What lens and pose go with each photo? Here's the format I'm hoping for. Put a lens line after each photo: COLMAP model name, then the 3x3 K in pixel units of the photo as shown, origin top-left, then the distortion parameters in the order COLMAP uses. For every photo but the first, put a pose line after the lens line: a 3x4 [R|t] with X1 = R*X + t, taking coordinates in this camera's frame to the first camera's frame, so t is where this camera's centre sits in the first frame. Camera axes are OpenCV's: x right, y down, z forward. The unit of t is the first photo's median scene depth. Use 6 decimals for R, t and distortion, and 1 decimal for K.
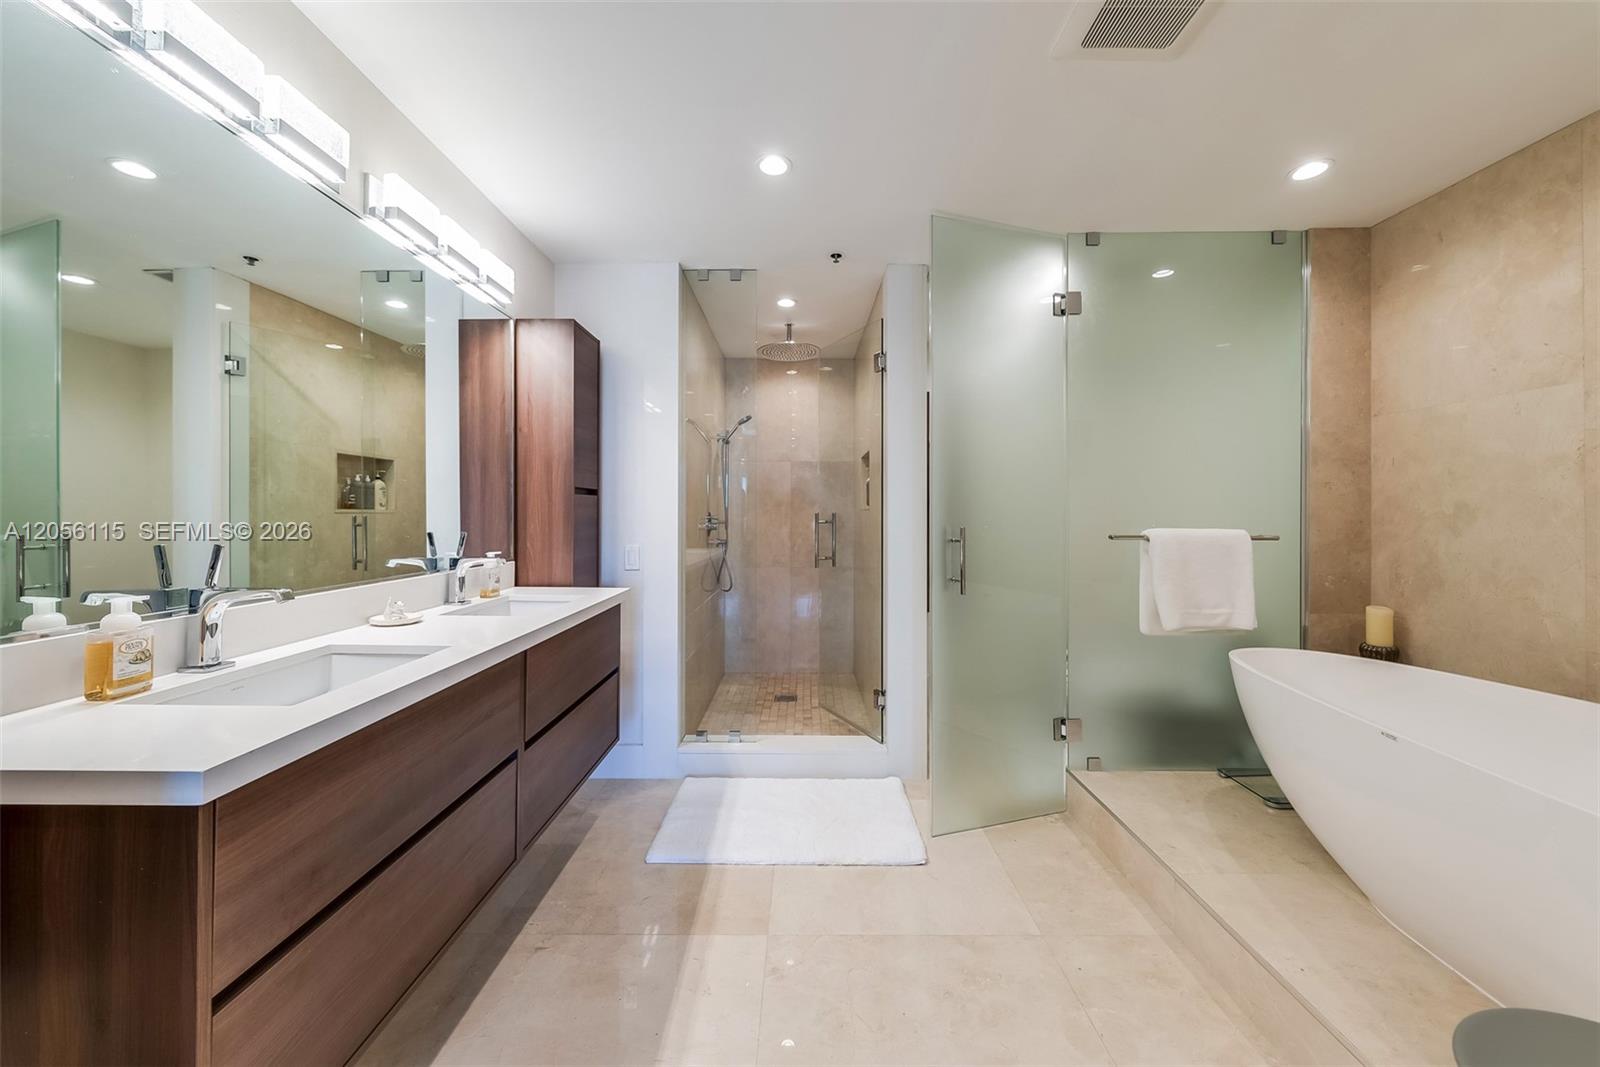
lens RADIAL K [[601.4, 0, 794.2], [0, 601.4, 542.8], [0, 0, 1]] dist [0.001333, -0.000105]
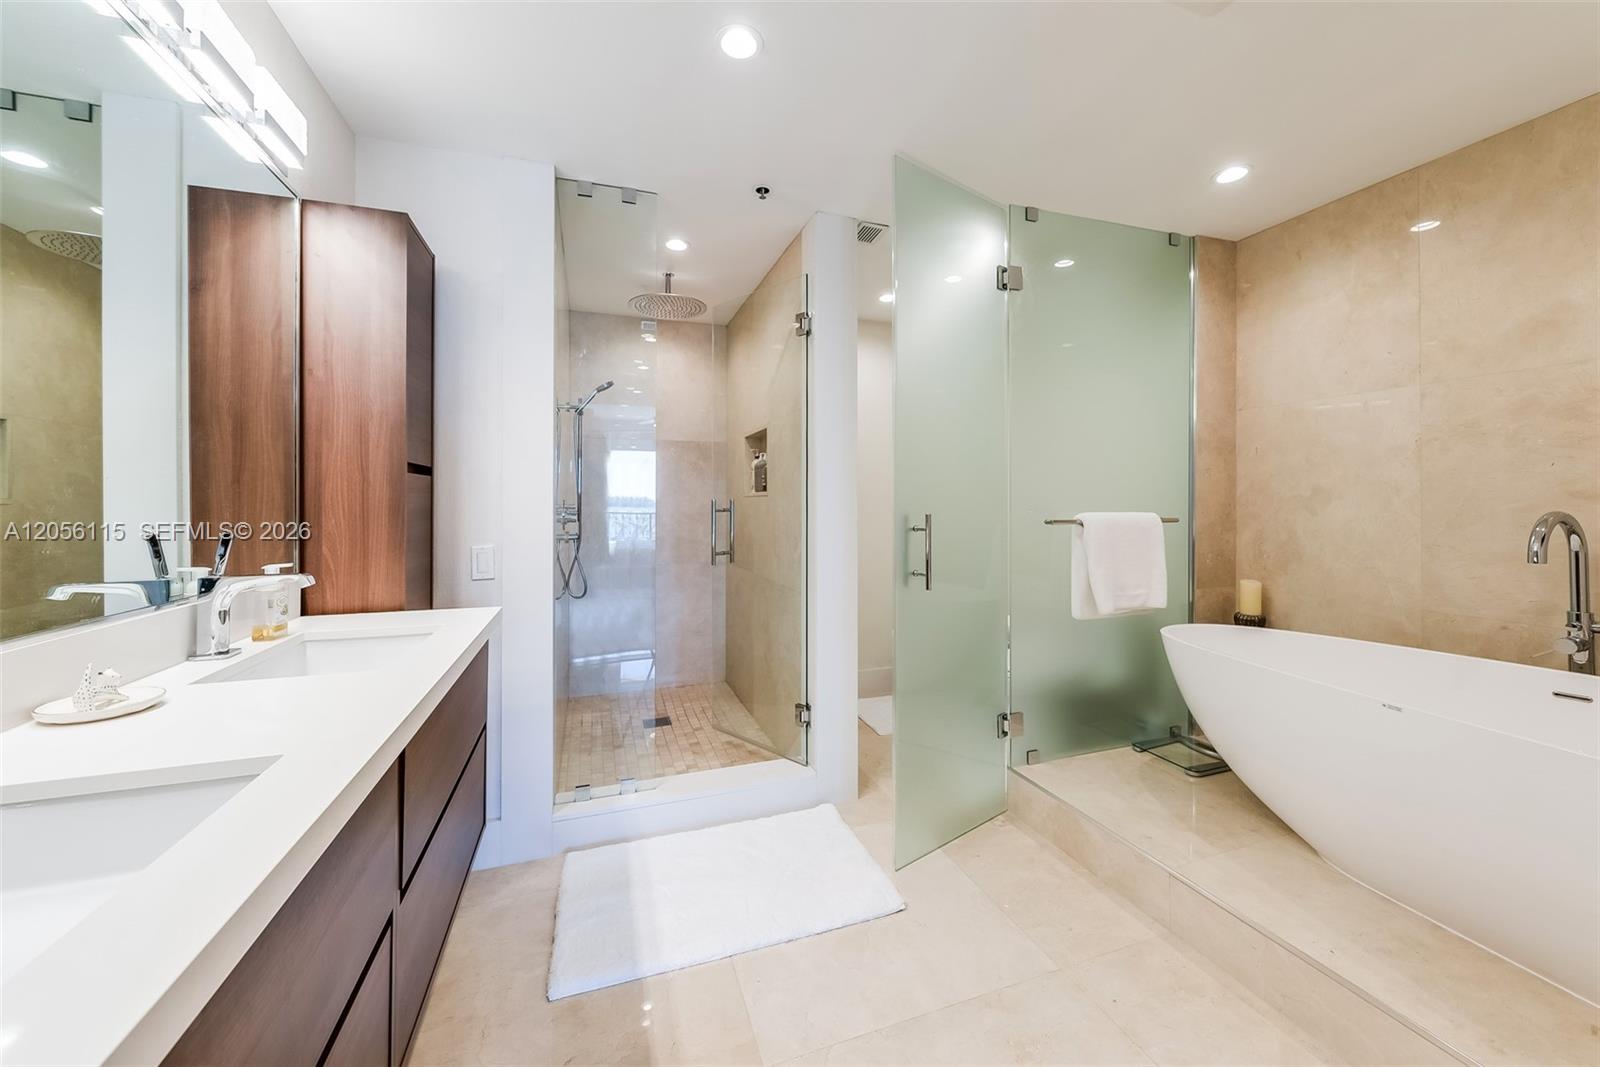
lens RADIAL K [[616.0, 0, 806.5], [0, 616.0, 521.6], [0, 0, 1]] dist [-0.001186, -0.000128]
pose [[0.937379, -0.017677, 0.347863, -0.191967], [0.023749, 0.999631, -0.013200, -0.006263], [-0.347502, 0.020635, 0.937452, 0.203834]]
